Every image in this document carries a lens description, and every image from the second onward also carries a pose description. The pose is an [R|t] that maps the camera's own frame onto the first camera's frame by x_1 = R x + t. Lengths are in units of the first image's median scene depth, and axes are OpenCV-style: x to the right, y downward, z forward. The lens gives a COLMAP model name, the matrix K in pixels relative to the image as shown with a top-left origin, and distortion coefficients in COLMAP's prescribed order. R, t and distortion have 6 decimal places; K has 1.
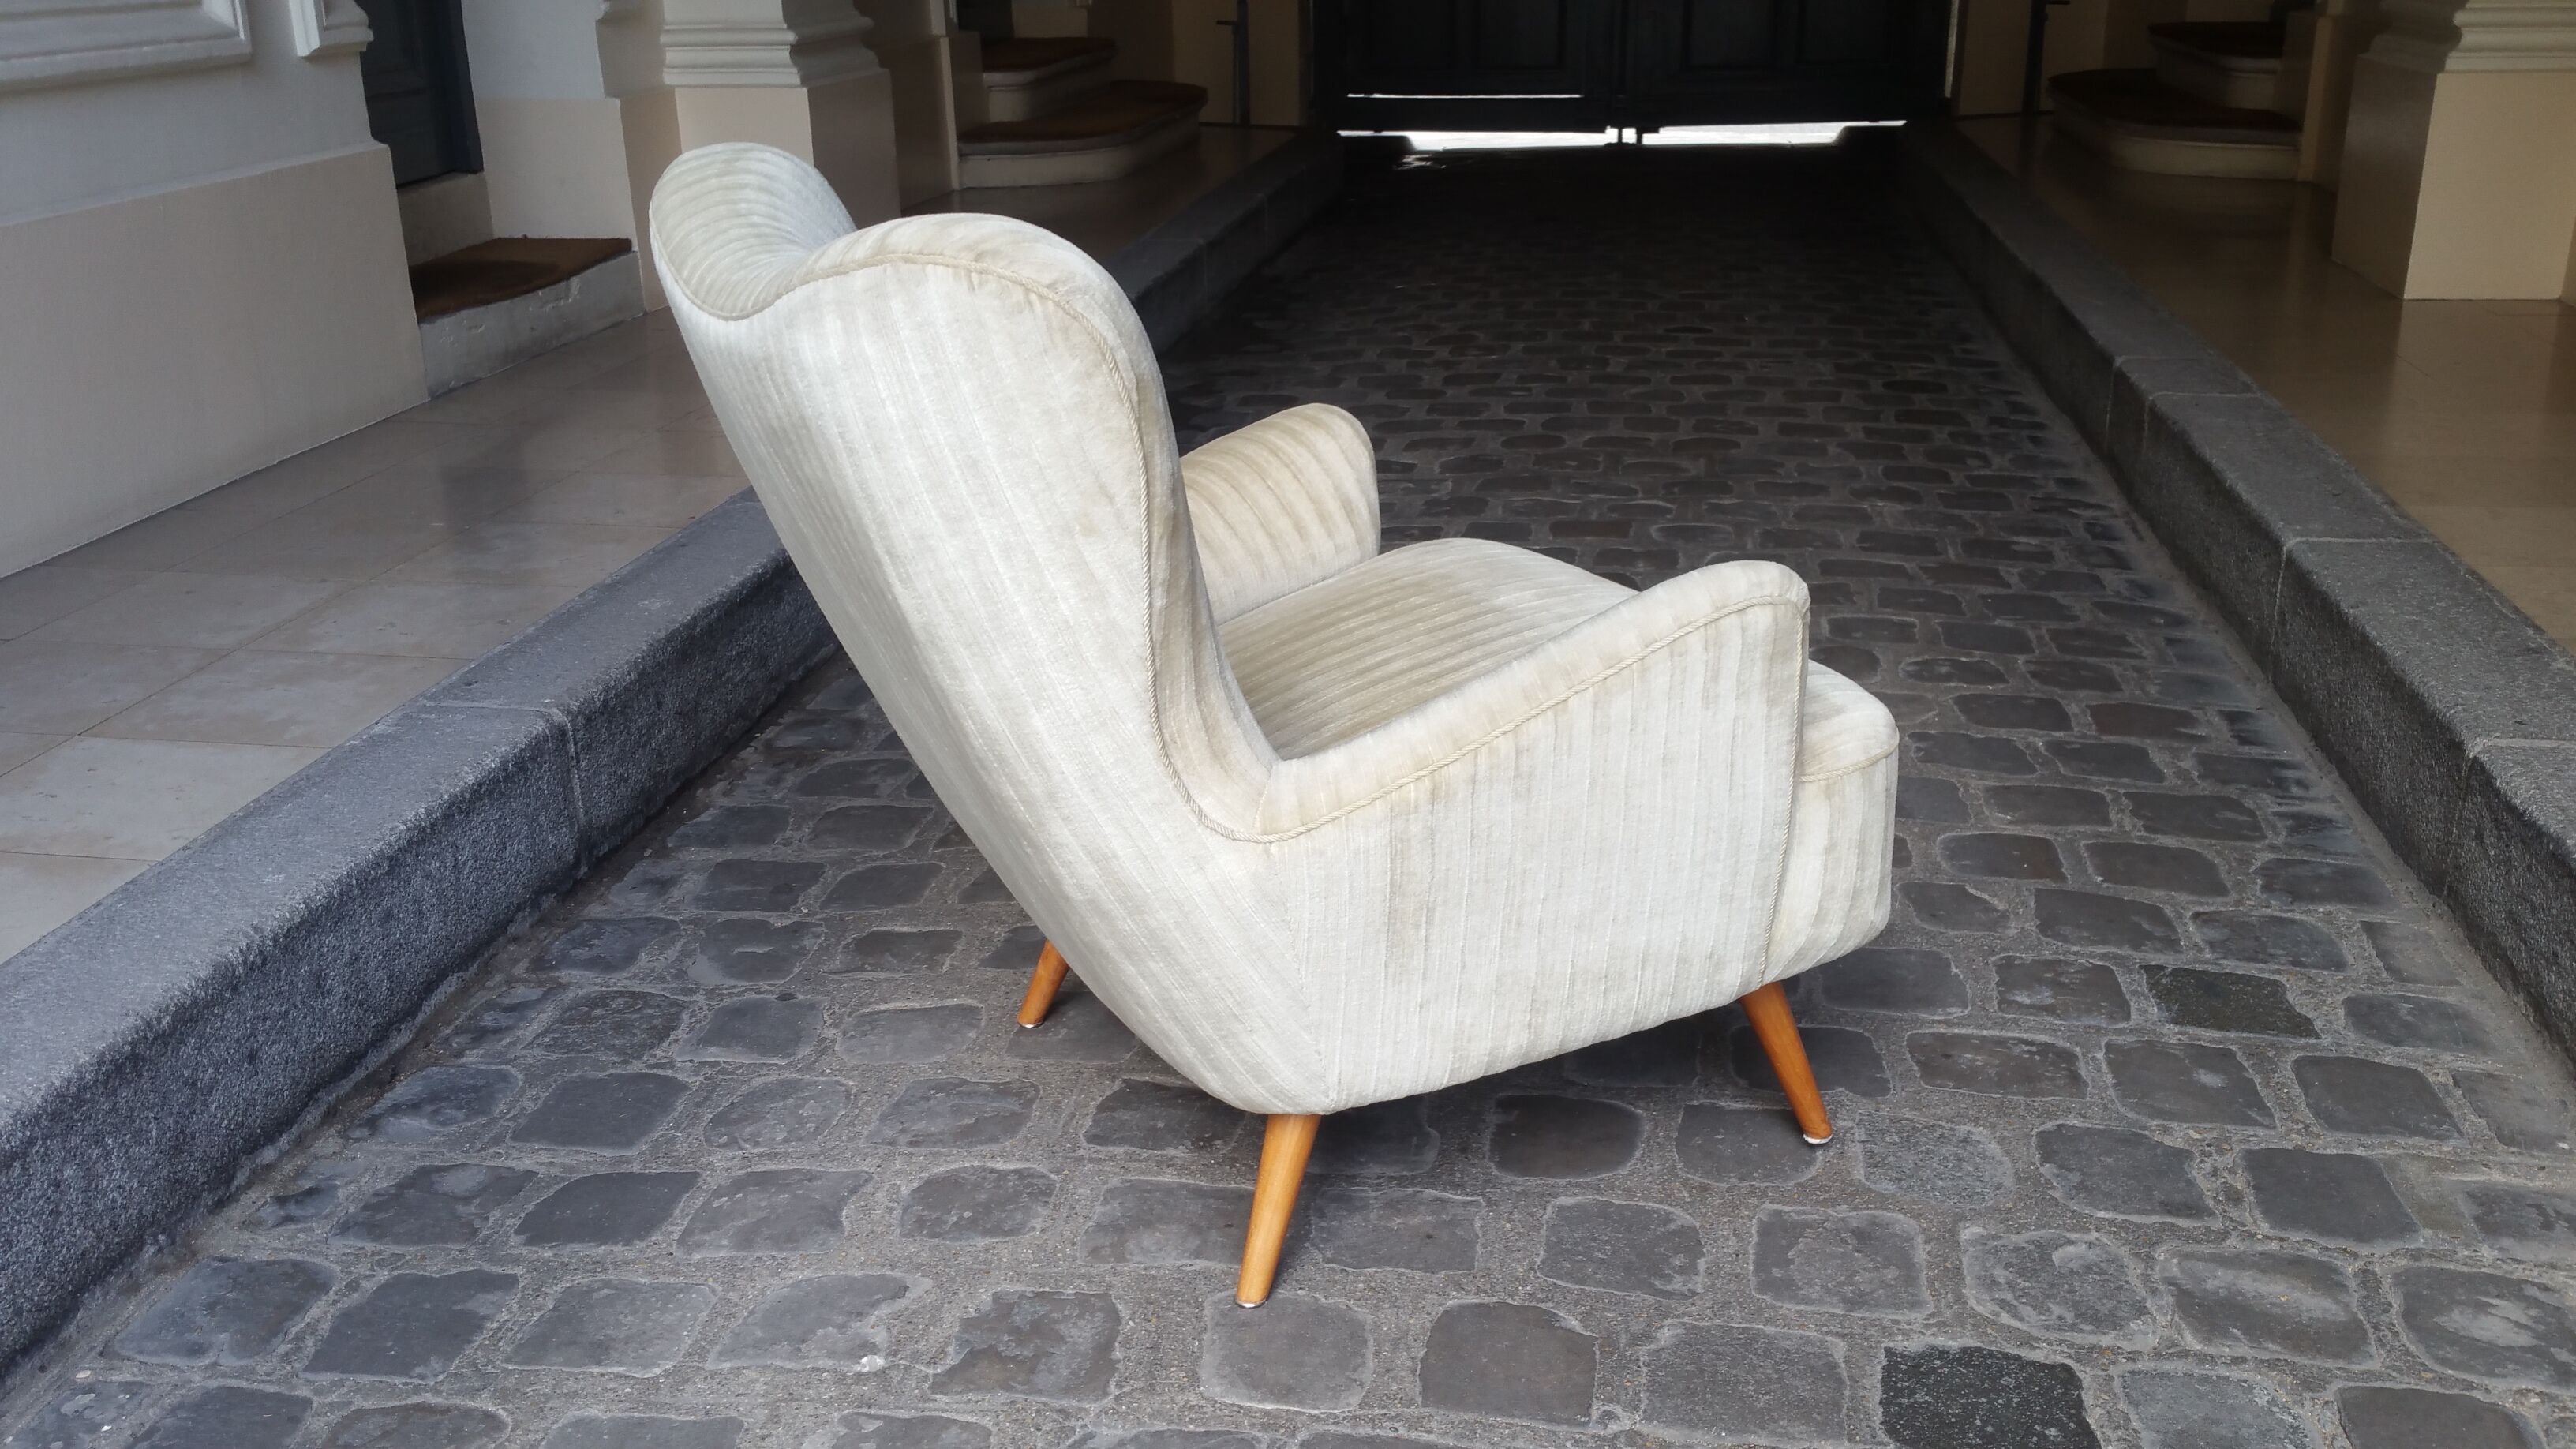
lens RADIAL K [[2228.5, 0, 1287.2], [0, 2228.5, 763.7], [0, 0, 1]] dist [0.165137, -0.350774]
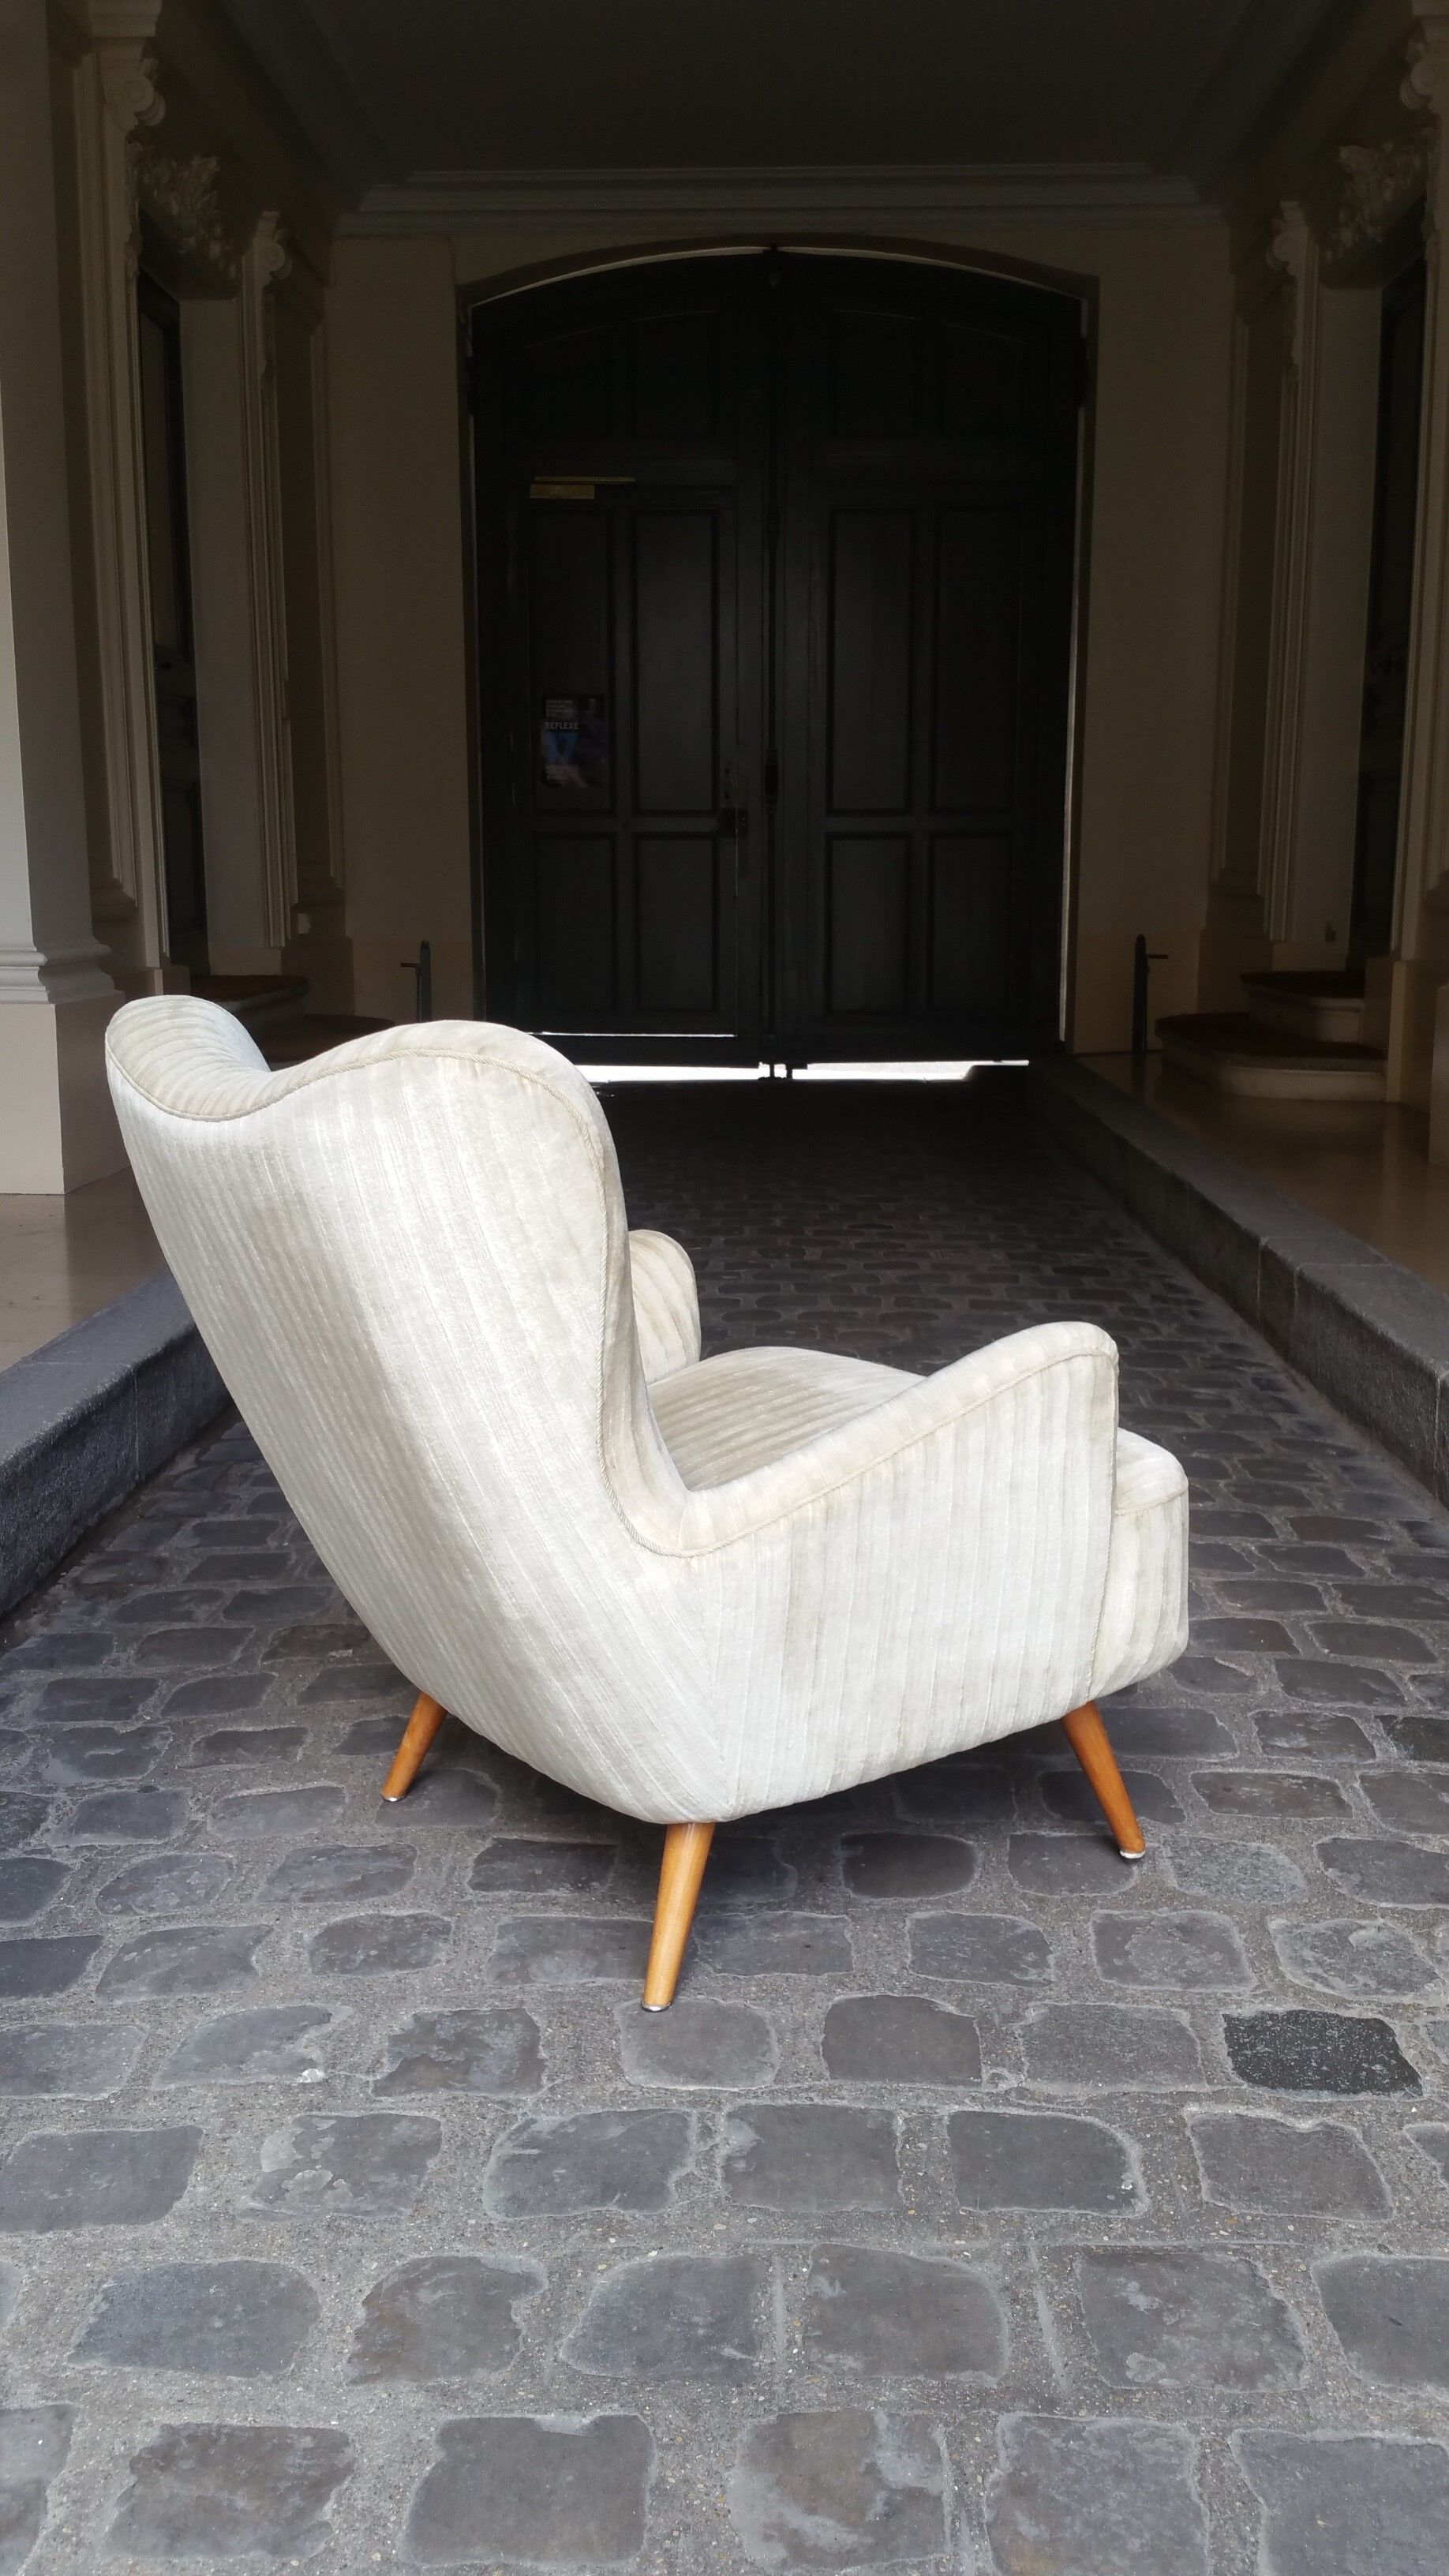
lens RADIAL K [[2219.6, 0, 697.0], [0, 2219.6, 1276.7], [0, 0, 1]] dist [0.175739, -0.385832]
pose [[0.992395, -0.006370, 0.122927, -0.097364], [0.029088, 0.982511, -0.183919, 0.070319], [-0.119606, 0.186096, 0.975224, -0.100950]]
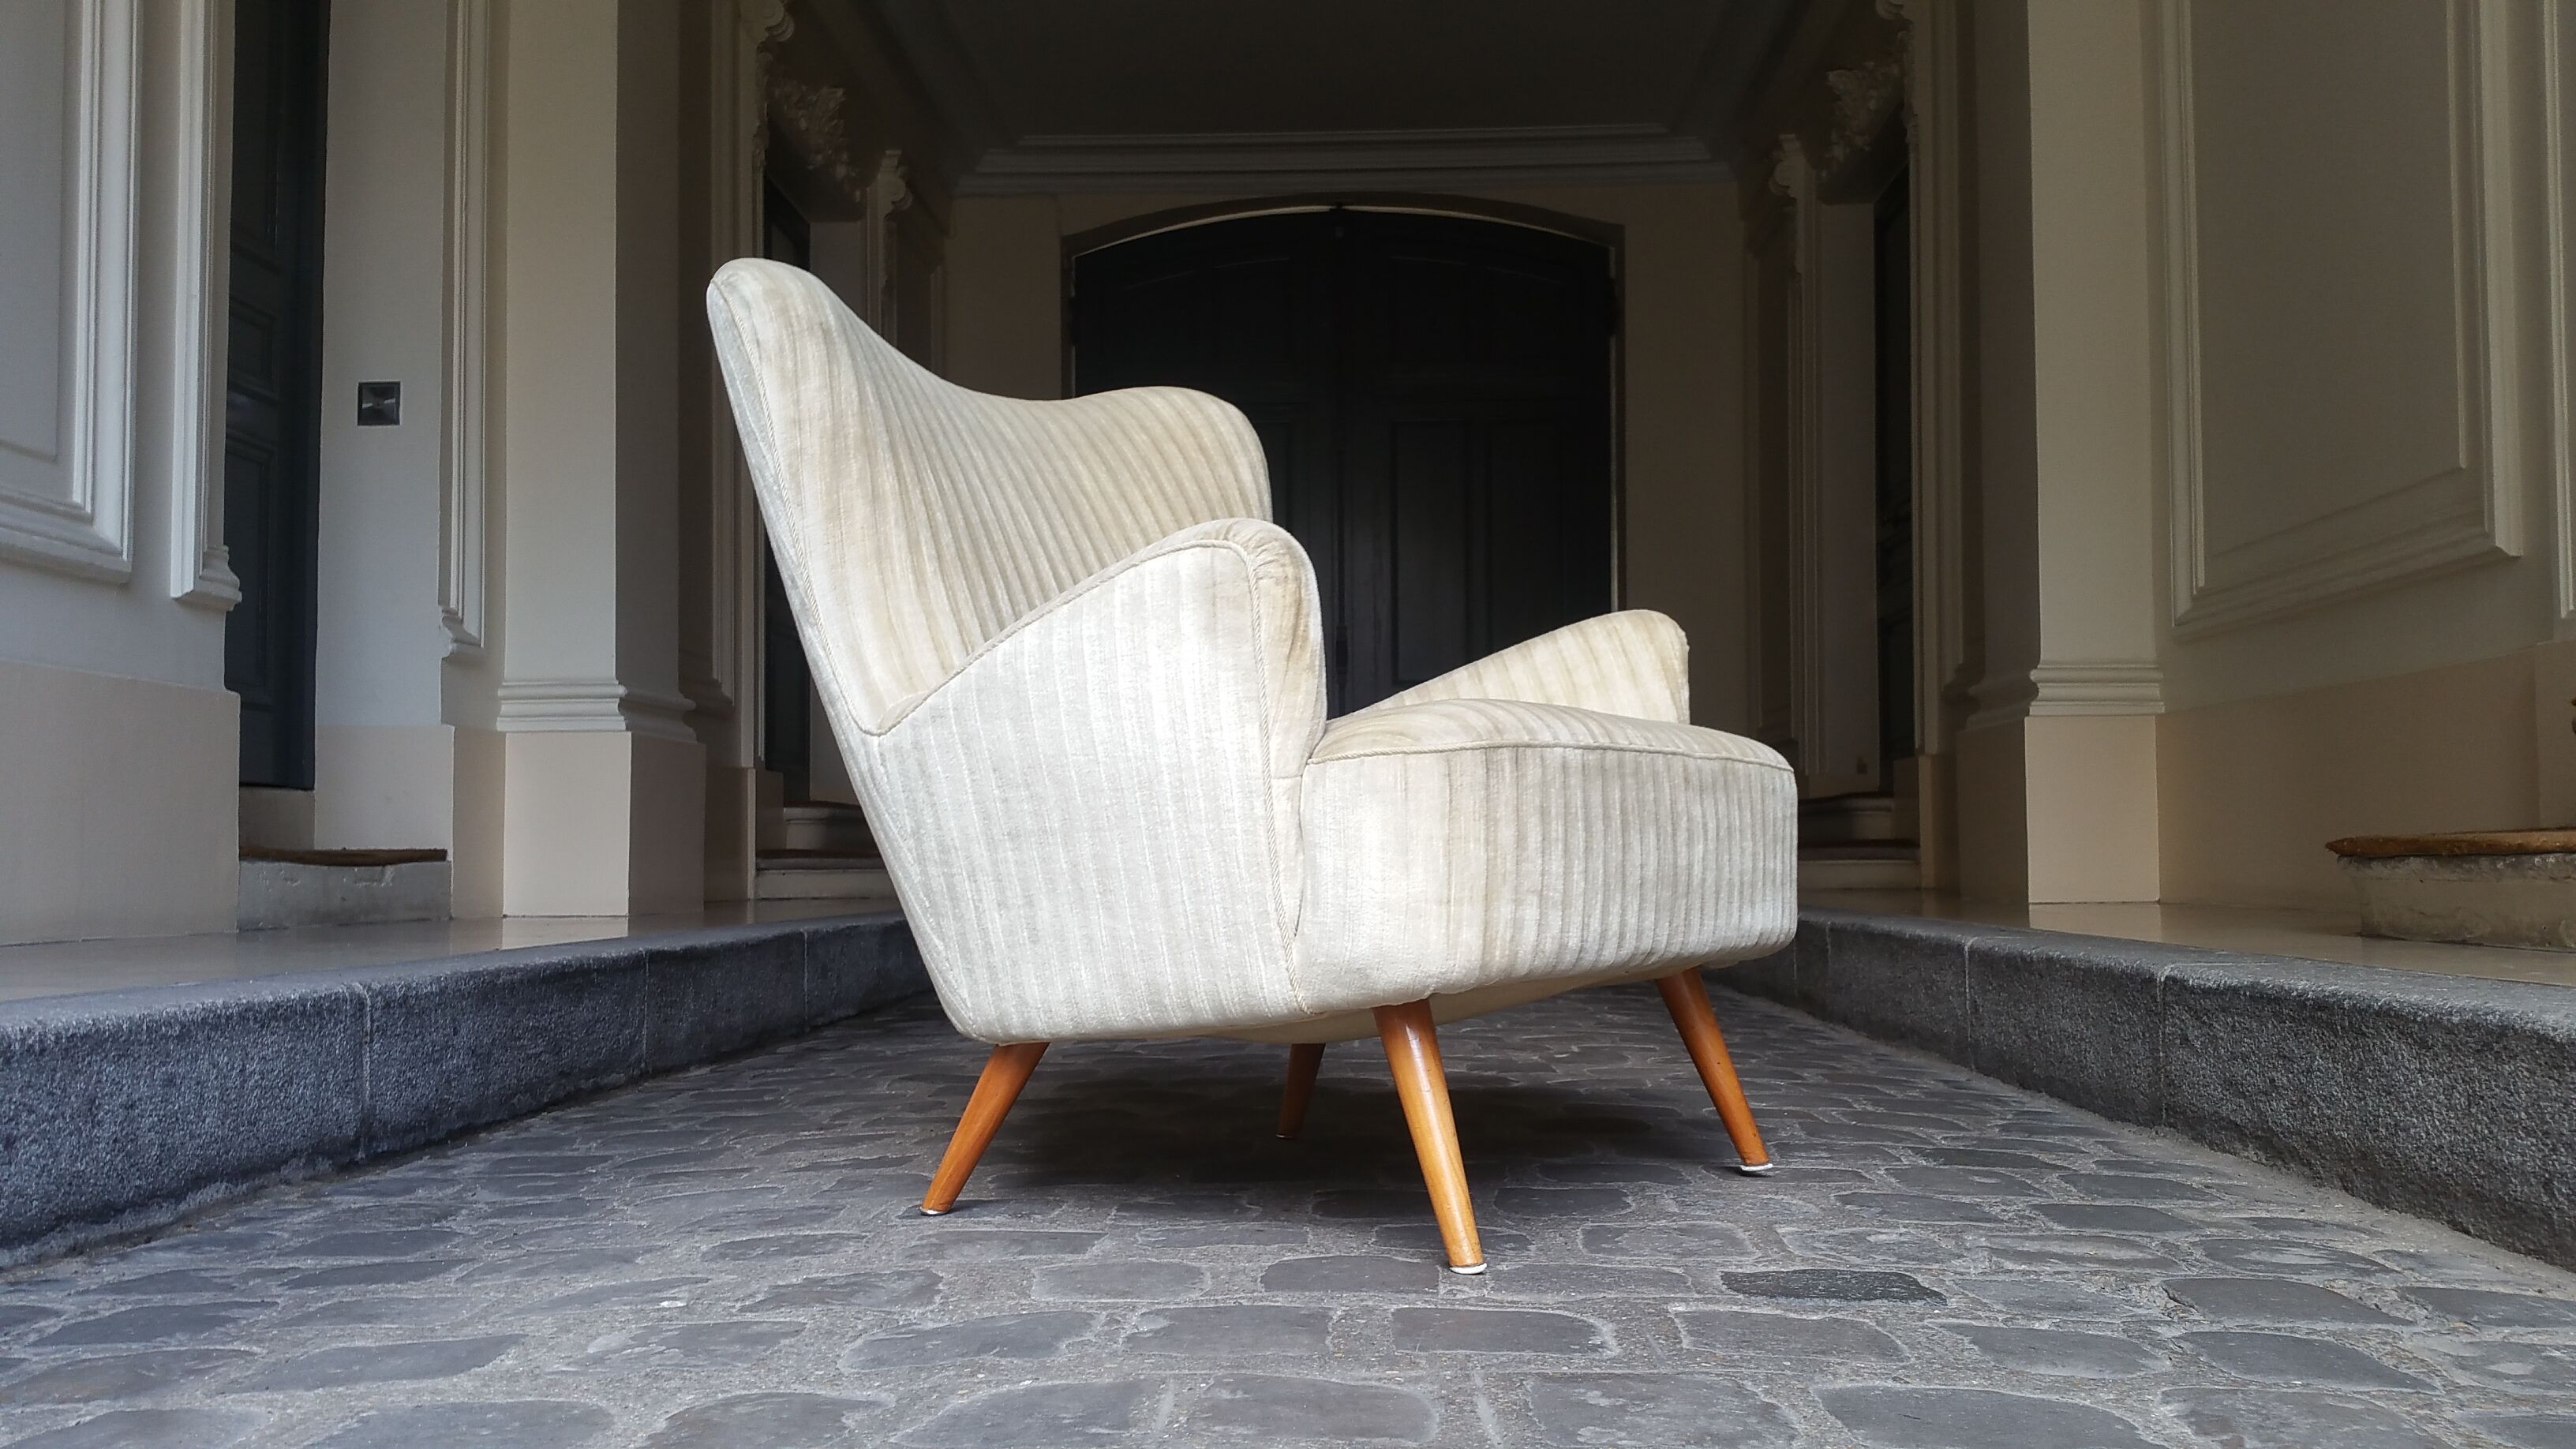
lens RADIAL K [[2073.1, 0, 1284.9], [0, 2073.1, 776.1], [0, 0, 1]] dist [0.151721, -0.336129]
pose [[0.993069, 0.017829, 0.116169, -0.027810], [0.029156, 0.920159, -0.390459, 0.302388], [-0.113856, 0.391139, 0.913262, 0.067629]]
